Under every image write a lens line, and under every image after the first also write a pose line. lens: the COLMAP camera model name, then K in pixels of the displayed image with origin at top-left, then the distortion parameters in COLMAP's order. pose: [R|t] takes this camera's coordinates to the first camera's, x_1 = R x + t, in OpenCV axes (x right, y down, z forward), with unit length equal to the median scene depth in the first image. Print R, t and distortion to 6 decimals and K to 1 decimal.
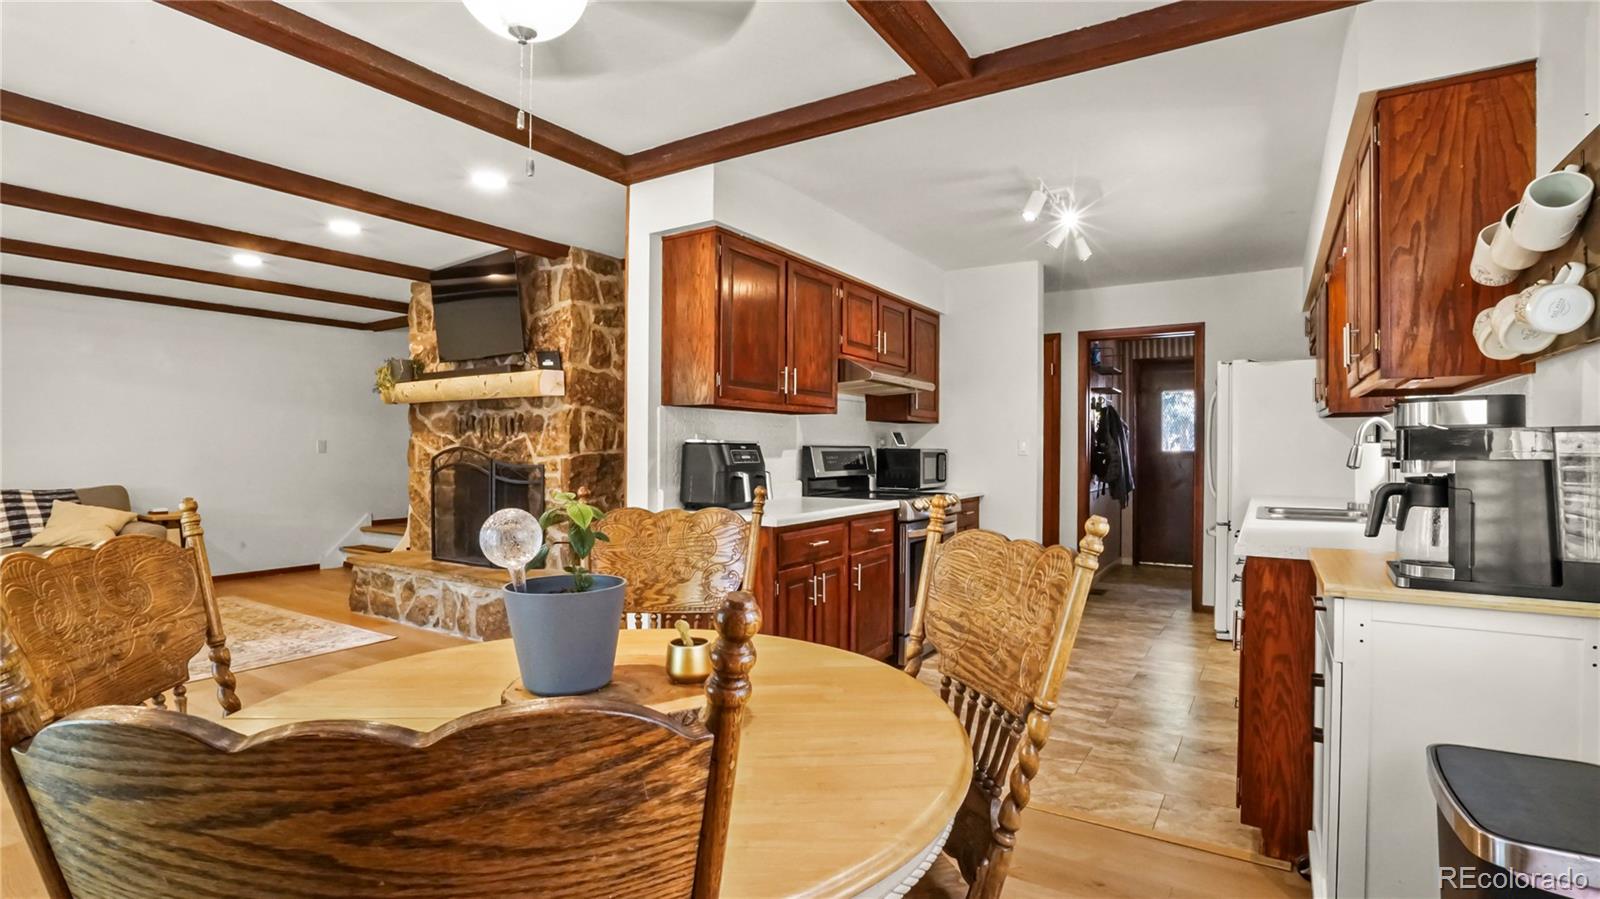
lens RADIAL K [[762.3, 0, 799.4], [0, 762.3, 463.1], [0, 0, 1]] dist [-0.028956, 0.008867]
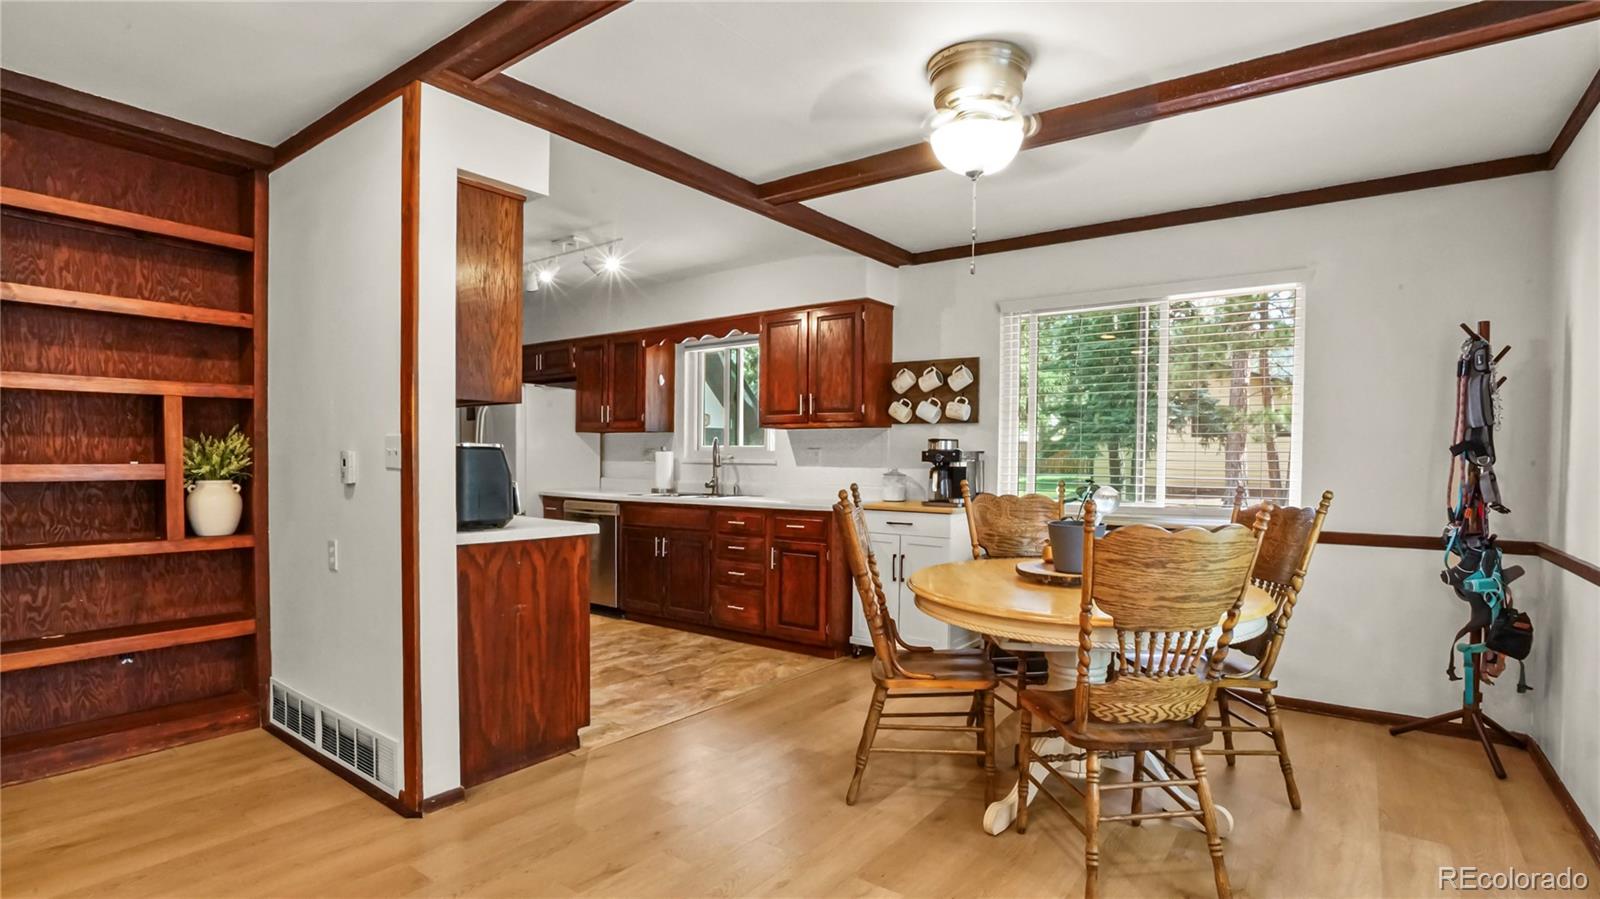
lens RADIAL K [[762.3, 0, 822.0], [0, 762.3, 484.1], [0, 0, 1]] dist [-0.028956, 0.008867]
pose [[0.068235, -0.037919, 0.996948, -0.710151], [0.005483, 0.999277, 0.037632, -0.012307], [-0.997654, 0.002898, 0.068394, 0.451577]]
